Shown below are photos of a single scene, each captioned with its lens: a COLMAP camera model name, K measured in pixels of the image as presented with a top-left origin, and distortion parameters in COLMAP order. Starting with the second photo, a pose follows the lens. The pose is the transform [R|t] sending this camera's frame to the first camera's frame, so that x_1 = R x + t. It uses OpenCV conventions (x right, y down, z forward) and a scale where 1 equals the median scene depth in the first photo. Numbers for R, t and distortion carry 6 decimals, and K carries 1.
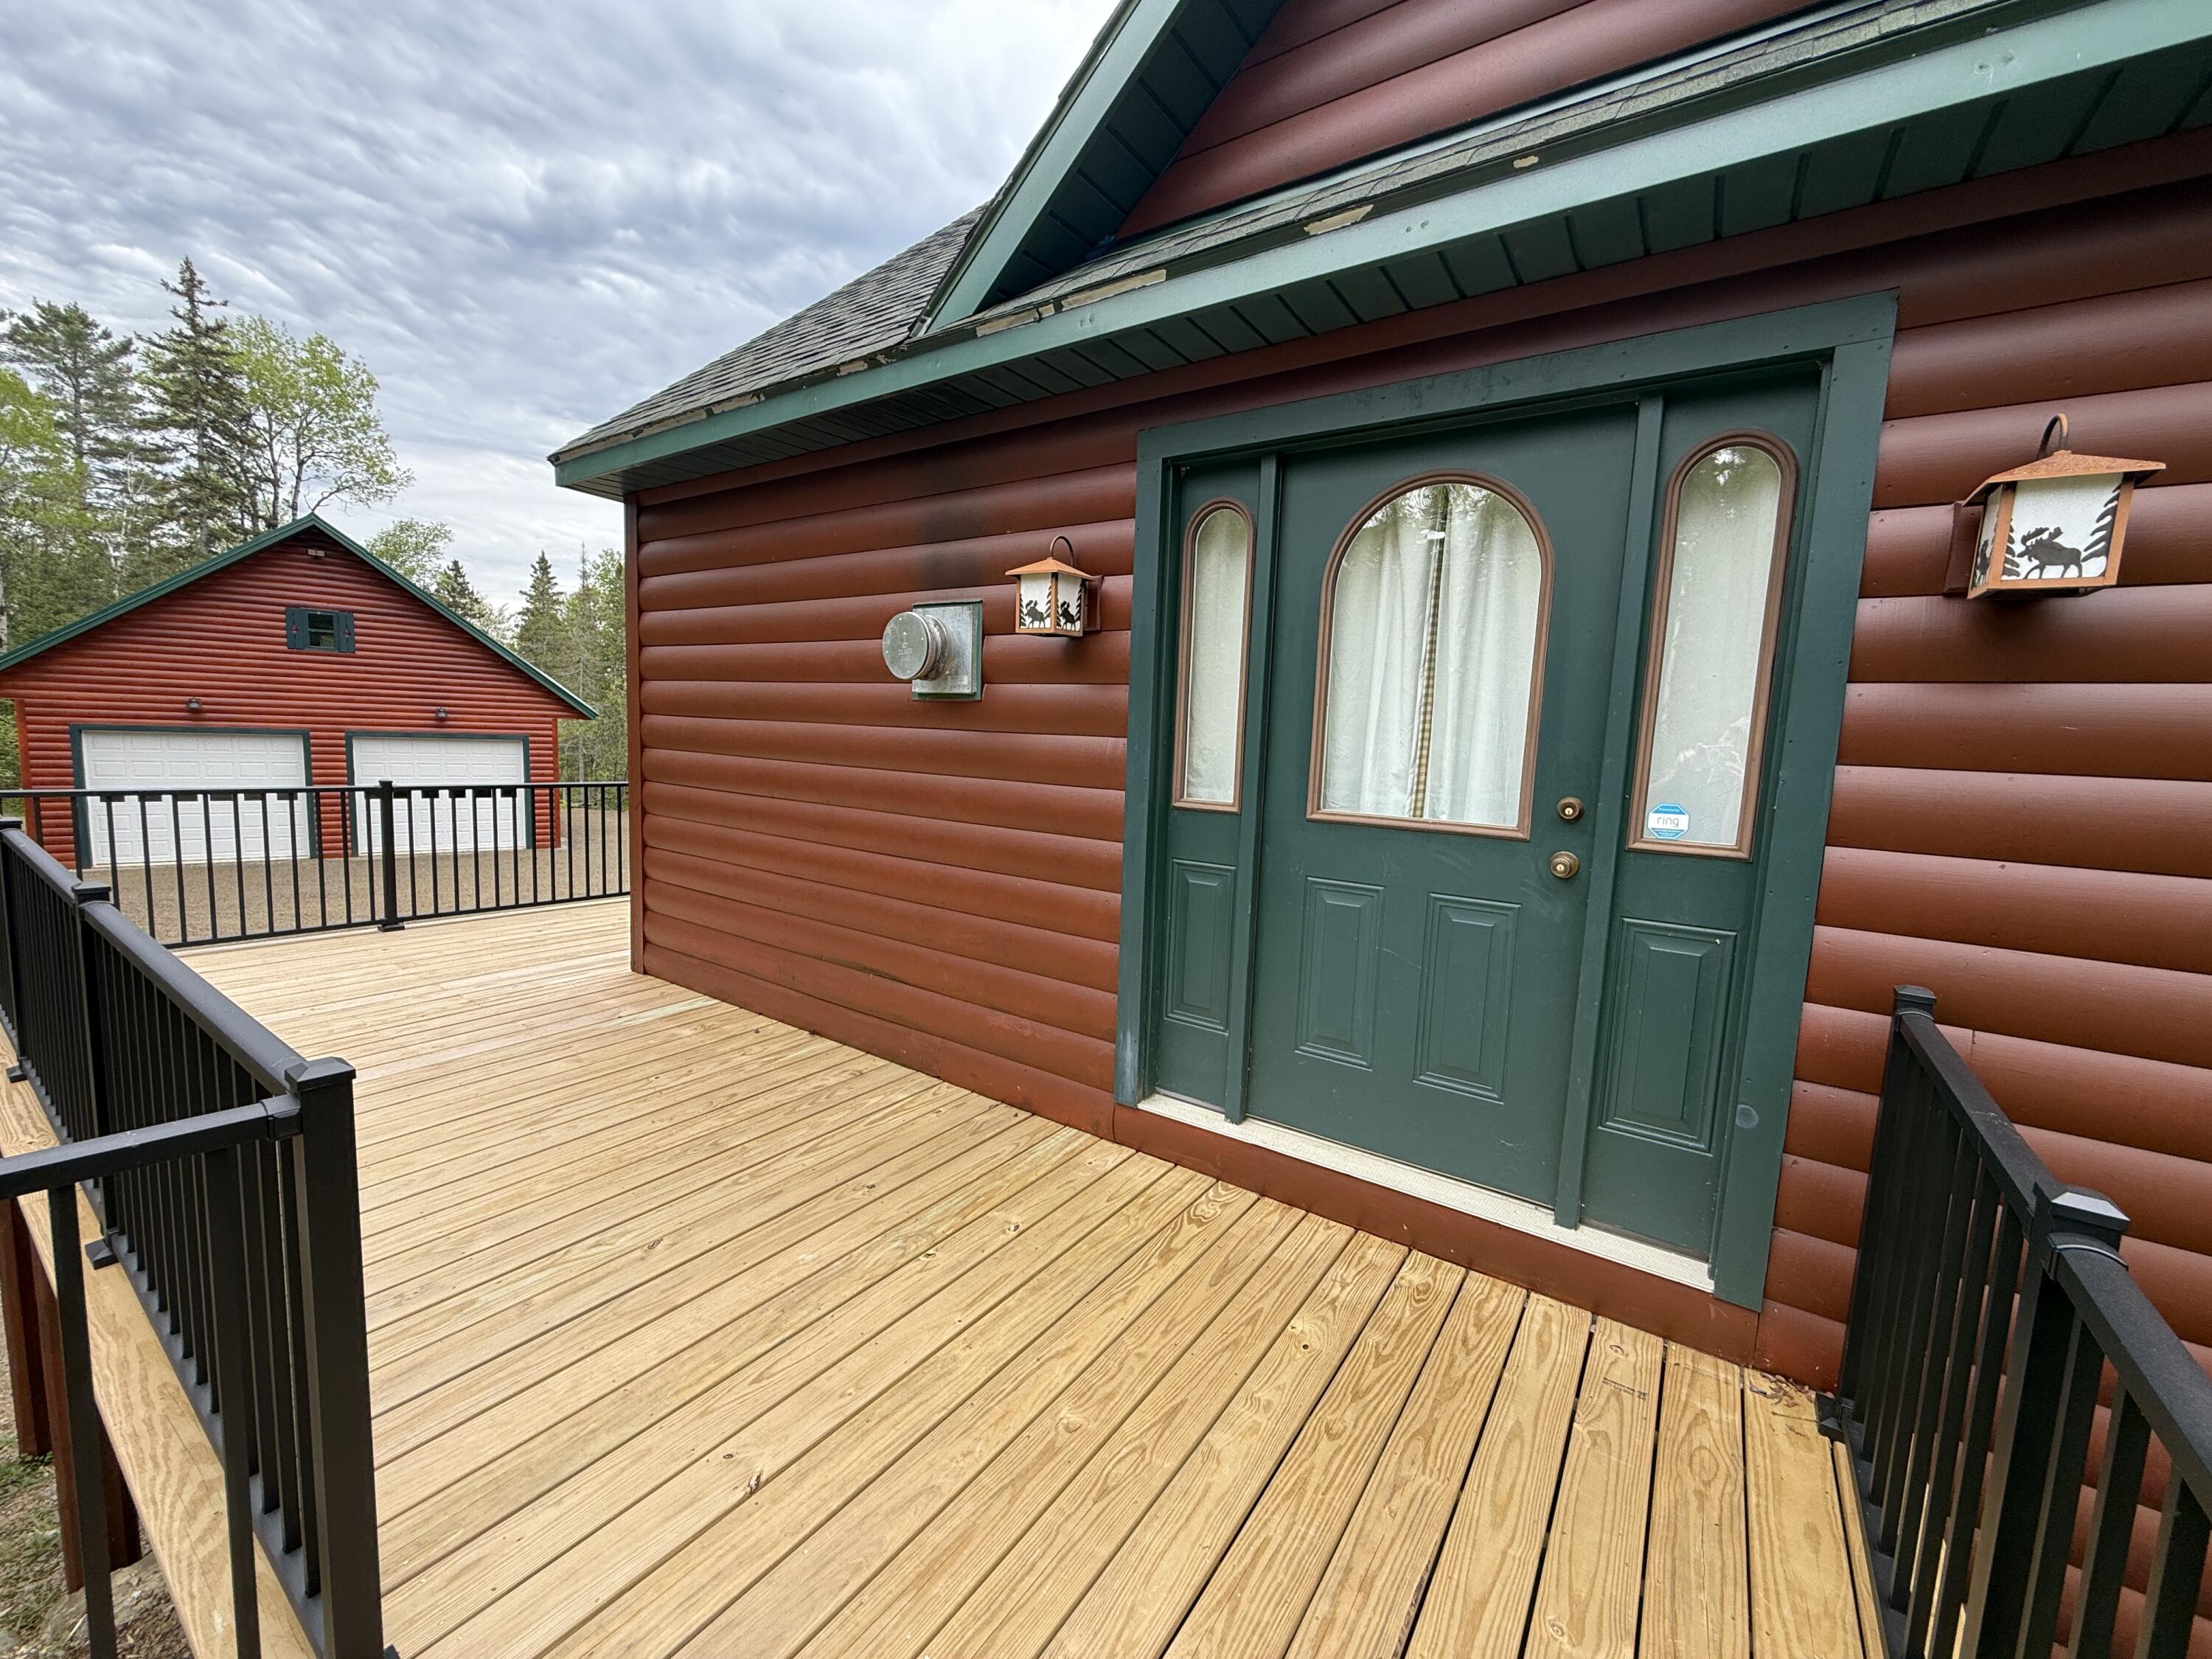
lens RADIAL K [[885.2, 0, 1106.0], [0, 885.2, 829.5], [0, 0, 1]] dist [-0.001162, 0.000194]
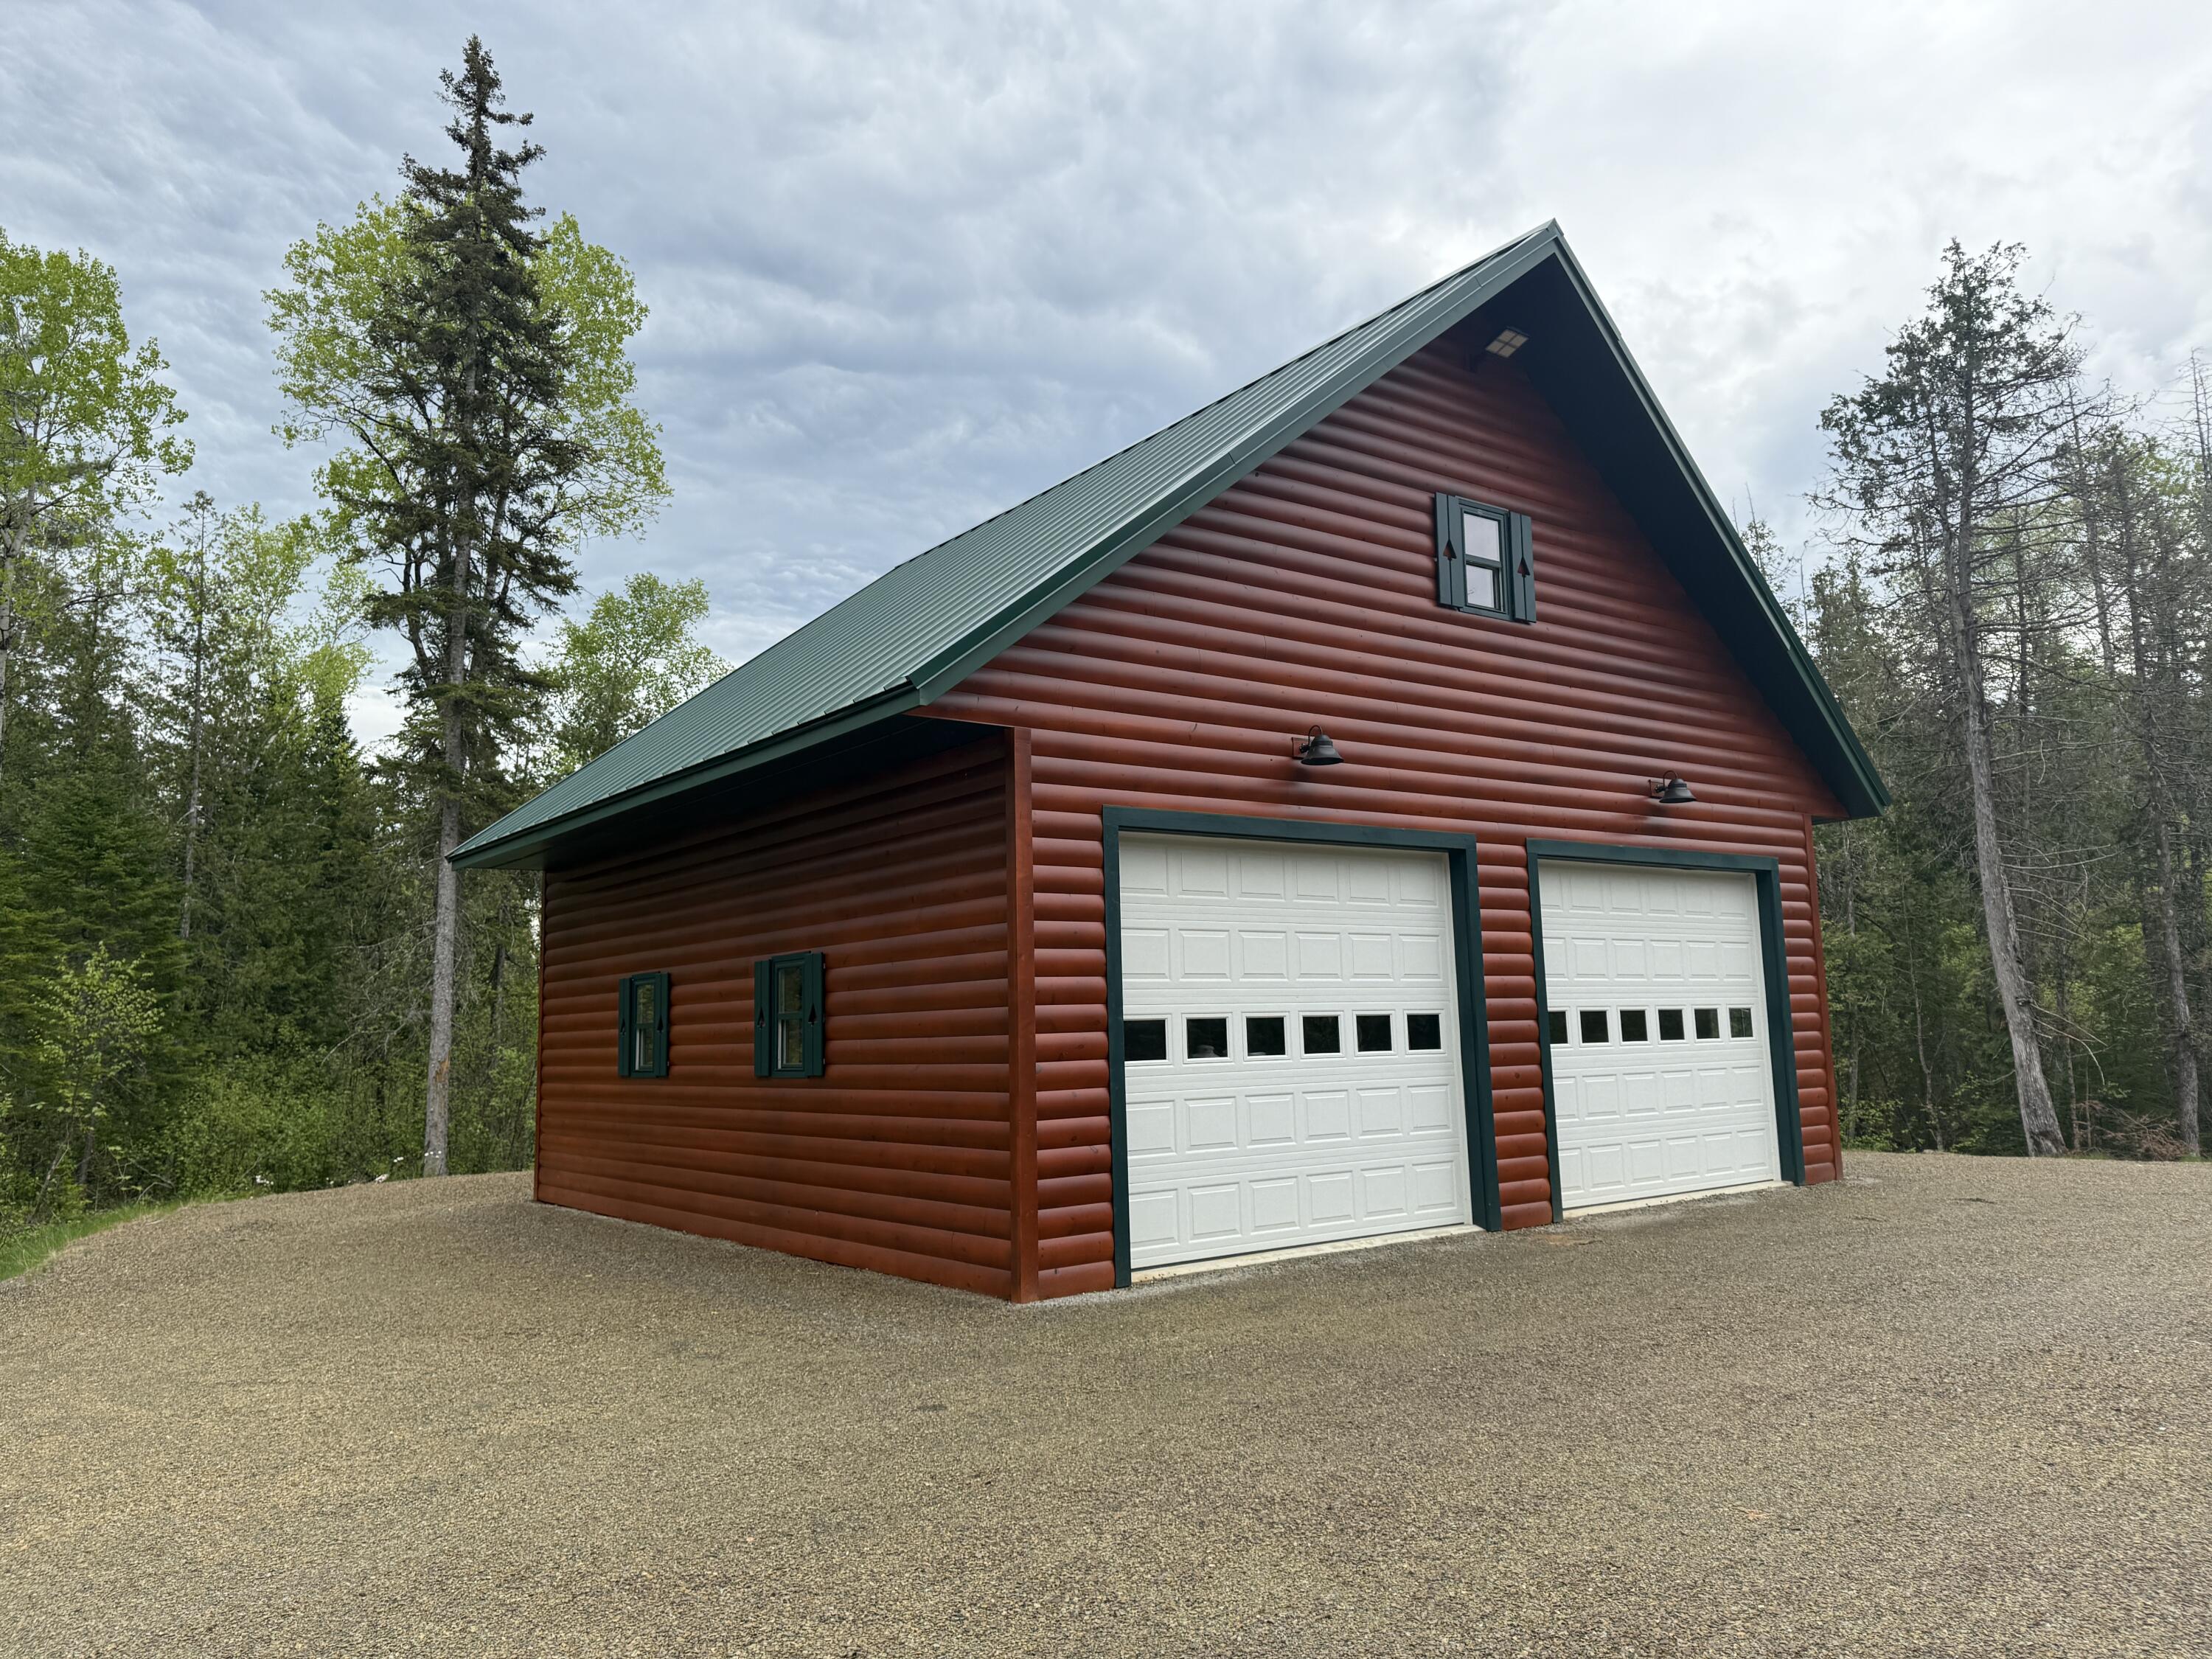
lens RADIAL K [[1536.0, 0, 1106.0], [0, 1536.0, 829.5], [0, 0, 1]] dist [0.000220, -0.000177]
pose [[0.996938, -0.074709, -0.023105, -6.576741], [0.067210, 0.969612, -0.235234, 0.096865], [0.039977, 0.232961, 0.971664, 2.636978]]
